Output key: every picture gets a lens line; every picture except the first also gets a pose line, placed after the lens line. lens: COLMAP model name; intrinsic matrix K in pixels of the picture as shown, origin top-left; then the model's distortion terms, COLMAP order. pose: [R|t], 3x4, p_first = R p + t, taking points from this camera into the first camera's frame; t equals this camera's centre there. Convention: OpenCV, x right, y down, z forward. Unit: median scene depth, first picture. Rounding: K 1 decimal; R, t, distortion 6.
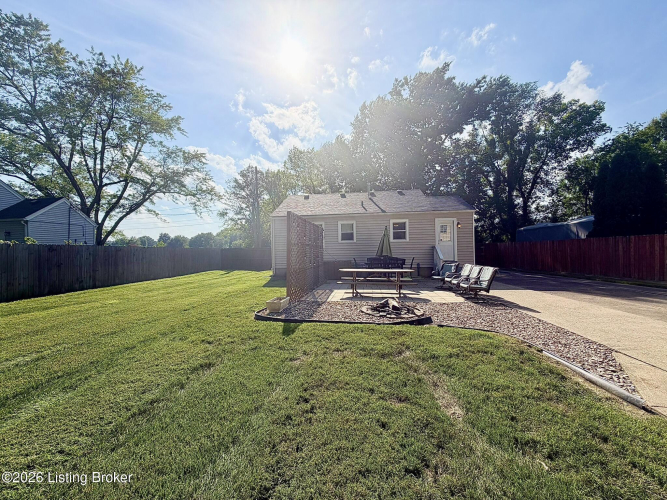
lens RADIAL K [[269.0, 0, 333.5], [0, 269.0, 250.0], [0, 0, 1]] dist [0.002613, 0.000402]
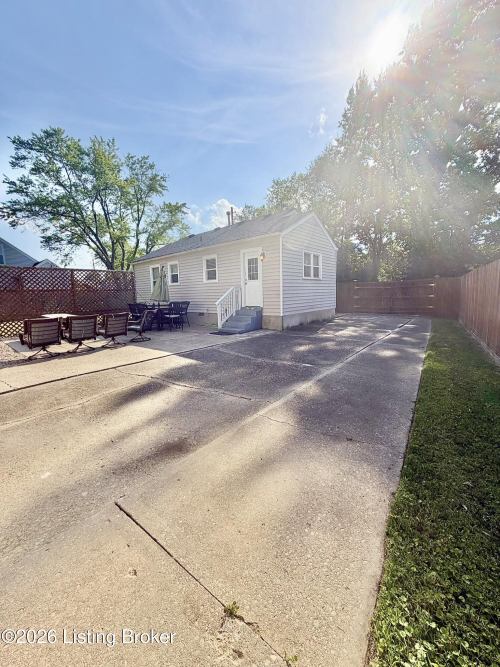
lens RADIAL K [[265.5, 0, 250.0], [0, 265.5, 333.5], [0, 0, 1]] dist [-0.003471, 0.000007]
pose [[0.845440, 0.072960, -0.529063, 0.351832], [0.015875, 0.986754, 0.161445, -0.002315], [0.533834, -0.144892, 0.833083, 0.148515]]
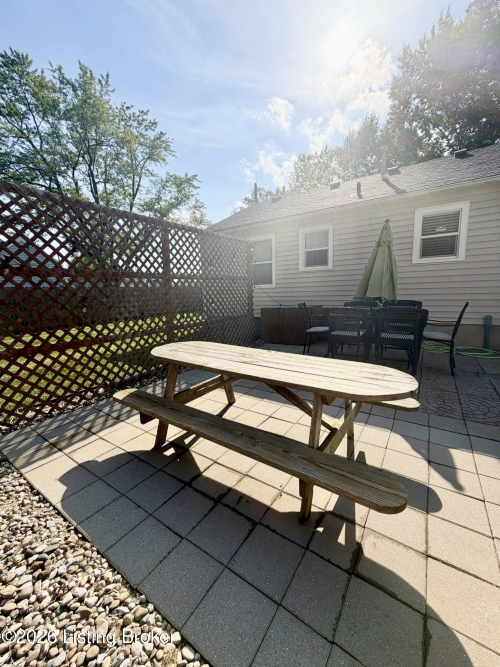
lens RADIAL K [[268.0, 0, 250.0], [0, 268.0, 333.5], [0, 0, 1]] dist [-0.006206, 0.000001]
pose [[0.903792, 0.055398, -0.424372, 0.071779], [0.019269, 0.985314, 0.169662, 0.000650], [0.427539, -0.161517, 0.889451, 0.212981]]
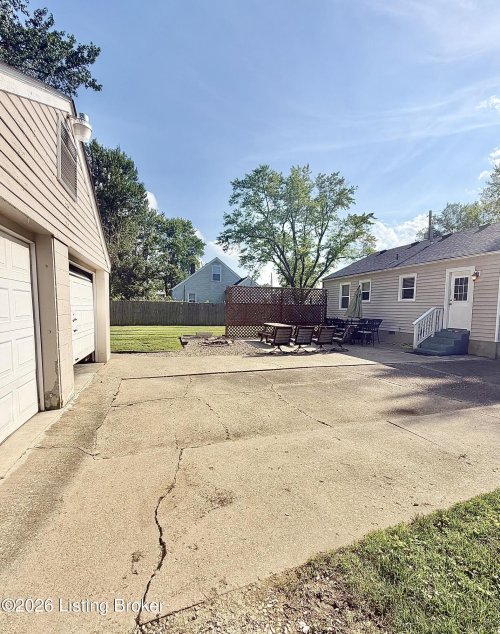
lens RADIAL K [[301.2, 0, 247.0], [0, 301.2, 330.6], [0, 0, 1]] dist [-0.001491, -0.000171]
pose [[0.418096, 0.088461, -0.904085, 0.389181], [-0.015442, 0.995795, 0.090293, -0.007758], [0.908271, -0.023790, 0.417705, 0.067472]]
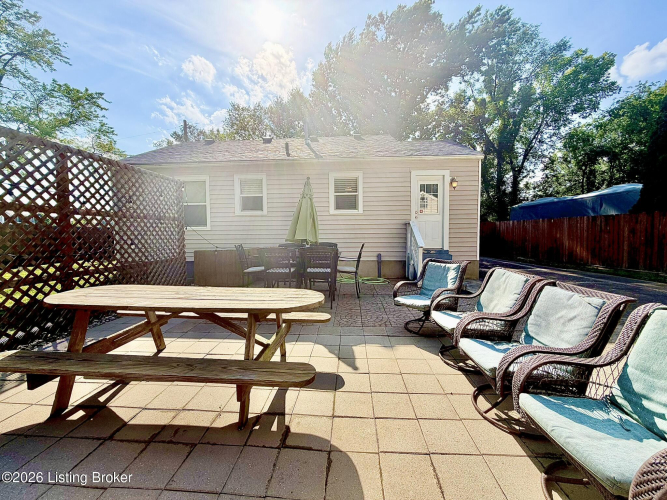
lens RADIAL K [[271.4, 0, 333.5], [0, 271.4, 250.0], [0, 0, 1]] dist [-0.000533, -0.000003]
pose [[0.996975, 0.002526, 0.077679, 0.077319], [-0.007625, 0.997829, 0.065415, 0.002549], [-0.077345, -0.065809, 0.994830, 0.196836]]
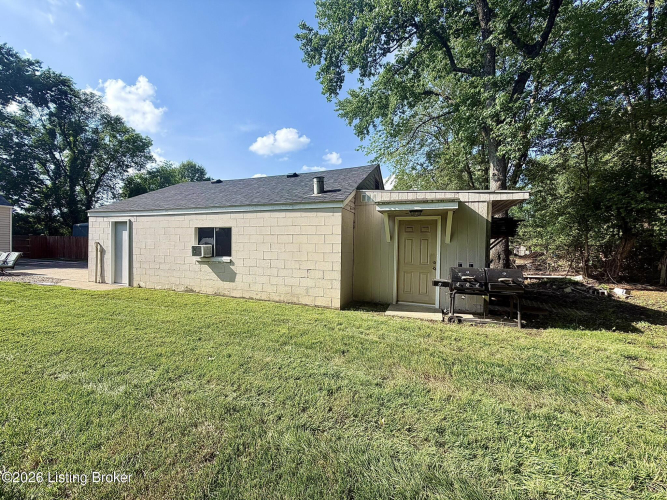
lens RADIAL K [[265.5, 0, 333.5], [0, 265.5, 250.0], [0, 0, 1]] dist [-0.003471, 0.000007]
pose [[0.233765, 0.010960, 0.972231, -0.100151], [-0.027759, 0.999604, -0.004594, 0.000757], [-0.971897, -0.025915, 0.233977, -0.240100]]
